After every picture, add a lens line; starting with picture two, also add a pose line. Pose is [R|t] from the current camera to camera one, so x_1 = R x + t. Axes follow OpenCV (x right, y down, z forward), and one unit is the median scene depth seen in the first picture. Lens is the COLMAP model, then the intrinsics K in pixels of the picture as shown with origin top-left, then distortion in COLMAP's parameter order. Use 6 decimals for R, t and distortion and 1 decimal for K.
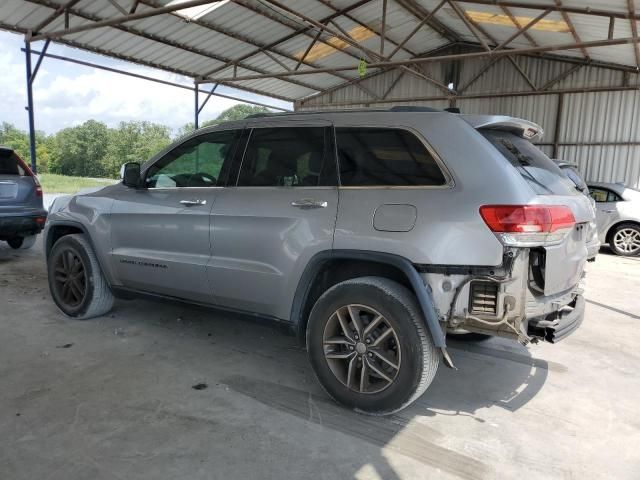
lens RADIAL K [[483.4, 0, 319.6], [0, 483.4, 242.4], [0, 0, 1]] dist [0.000636, 0.271972]
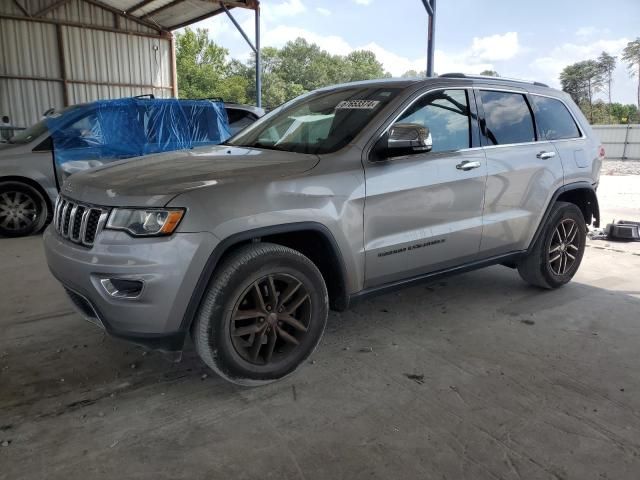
lens RADIAL K [[548.7, 0, 320.5], [0, 548.7, 237.7], [0, 0, 1]] dist [0.000369, -0.007045]
pose [[0.378752, -0.231304, 0.896128, -1.191510], [0.149582, 0.970834, 0.187365, -0.159127], [-0.913330, 0.063080, 0.402305, 0.758000]]
